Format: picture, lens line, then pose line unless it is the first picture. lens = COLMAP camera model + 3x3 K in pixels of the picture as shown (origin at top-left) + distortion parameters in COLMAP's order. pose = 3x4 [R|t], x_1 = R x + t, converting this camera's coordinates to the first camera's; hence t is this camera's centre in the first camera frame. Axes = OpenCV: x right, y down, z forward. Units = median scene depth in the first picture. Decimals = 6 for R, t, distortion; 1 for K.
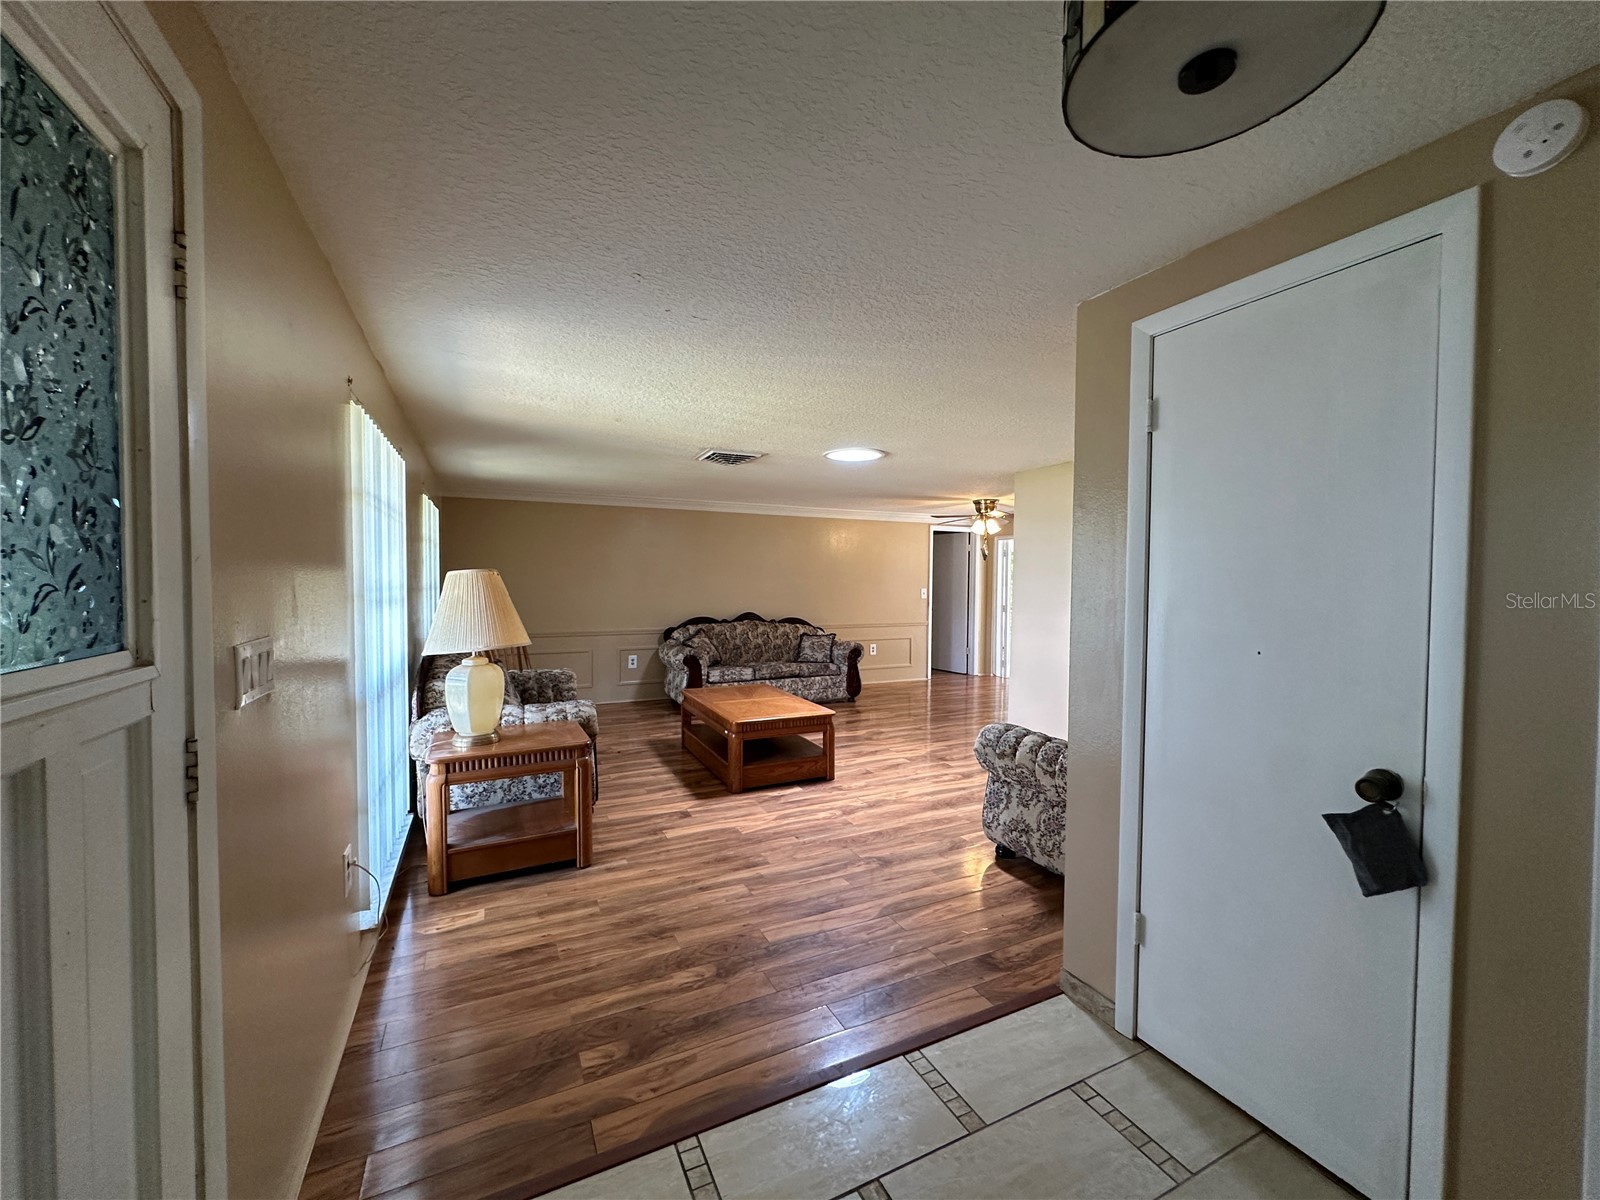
lens RADIAL K [[639.7, 0, 796.7], [0, 639.7, 596.0], [0, 0, 1]] dist [-0.006264, 0.001395]
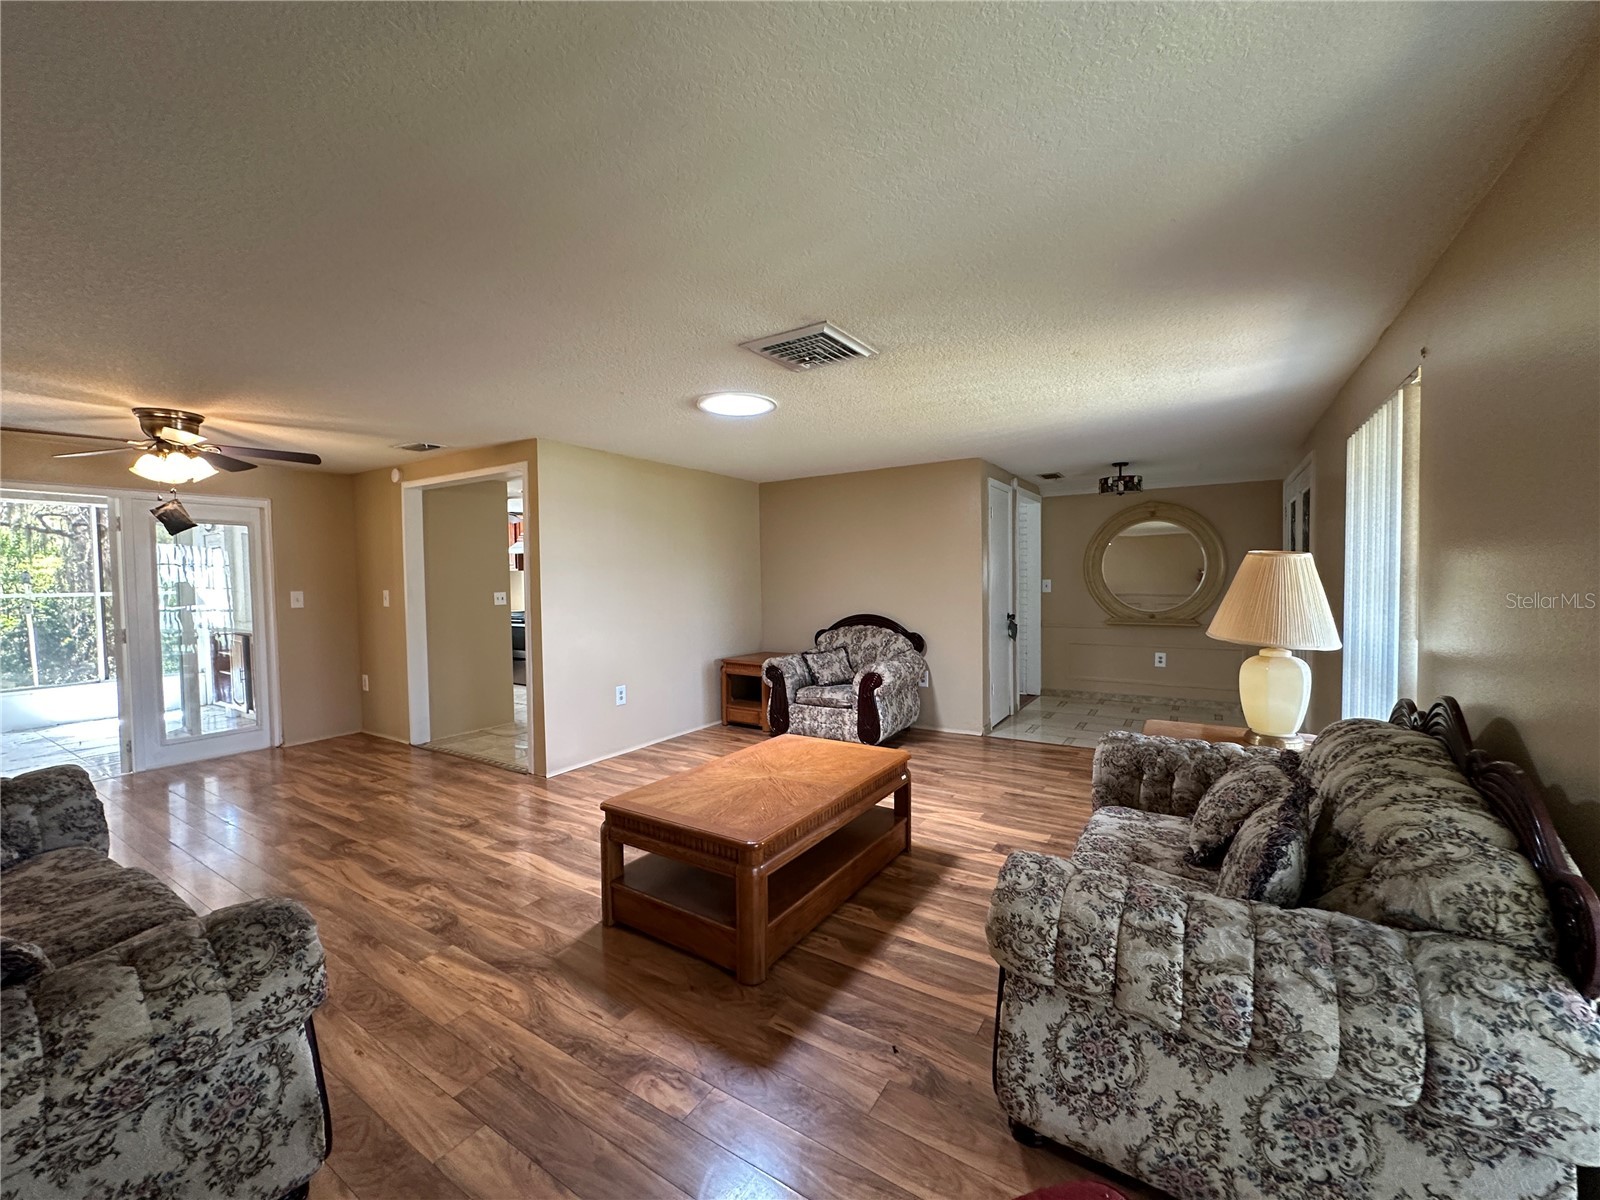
lens RADIAL K [[639.7, 0, 796.7], [0, 639.7, 598.2], [0, 0, 1]] dist [-0.006264, 0.001395]
pose [[-0.526391, -0.034217, 0.849554, -0.444966], [0.026700, 0.998032, 0.056741, -0.026142], [-0.849823, 0.052551, -0.524441, 0.996101]]
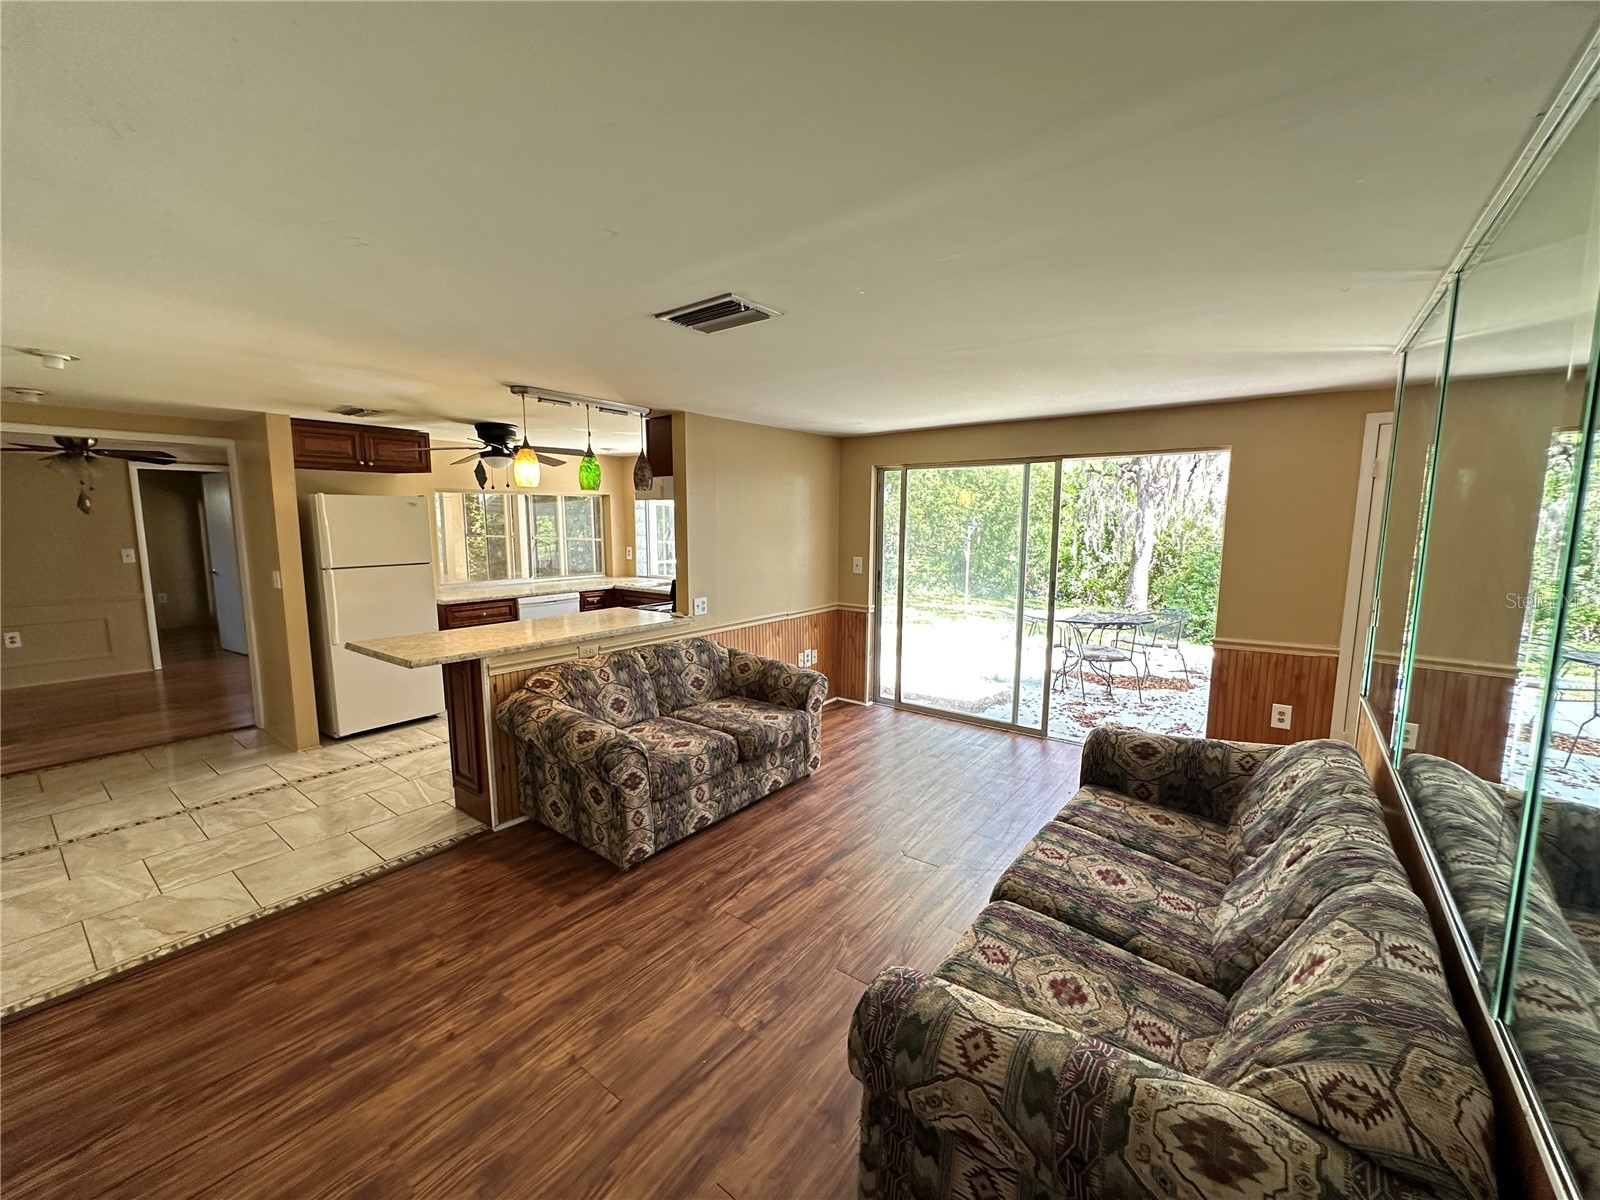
lens RADIAL K [[639.7, 0, 801.7], [0, 639.7, 602.5], [0, 0, 1]] dist [-0.006264, 0.001395]
pose [[0.889649, -0.065807, 0.451879, 0.792401], [0.017669, 0.993781, 0.109938, -0.024843], [-0.456304, -0.089822, 0.885279, -0.003514]]
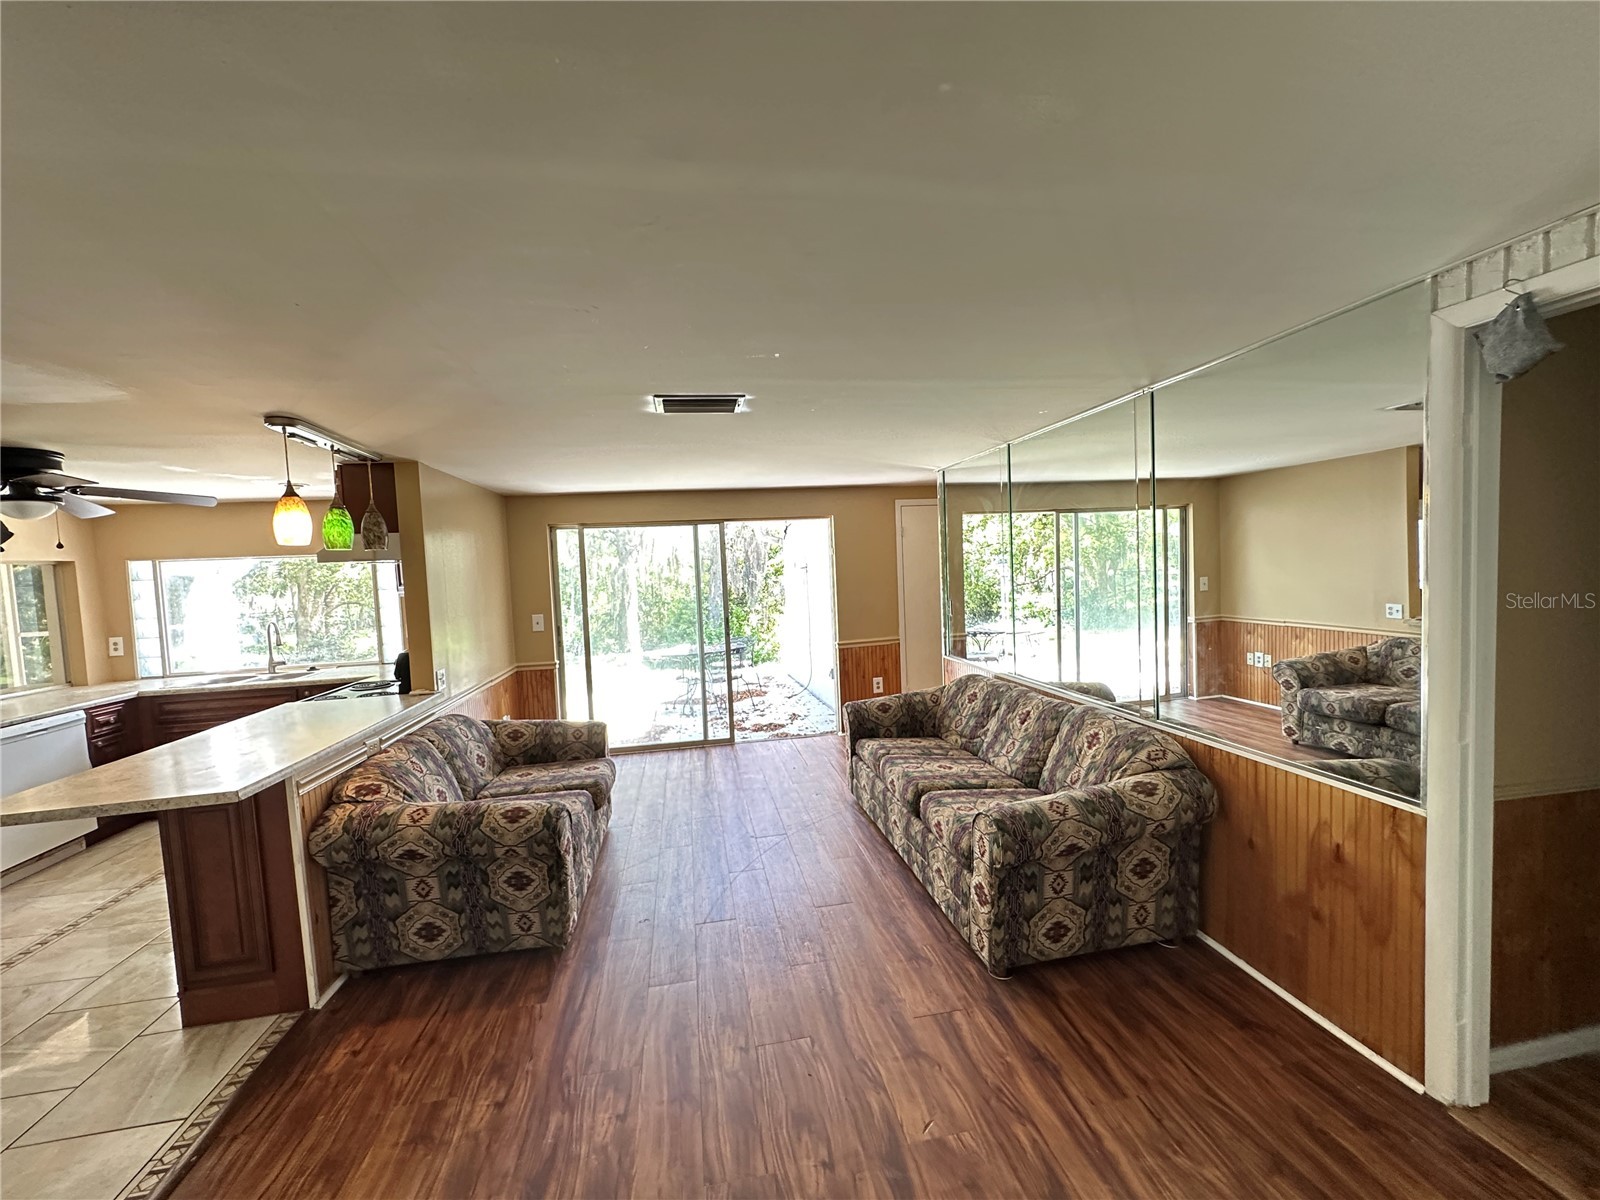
lens RADIAL K [[639.7, 0, 801.0], [0, 639.7, 601.4], [0, 0, 1]] dist [-0.006264, 0.001395]
pose [[0.261174, -0.072527, 0.962563, 0.514962], [0.071951, 0.995862, 0.055513, -0.029779], [-0.962607, 0.054759, 0.265311, 0.165637]]
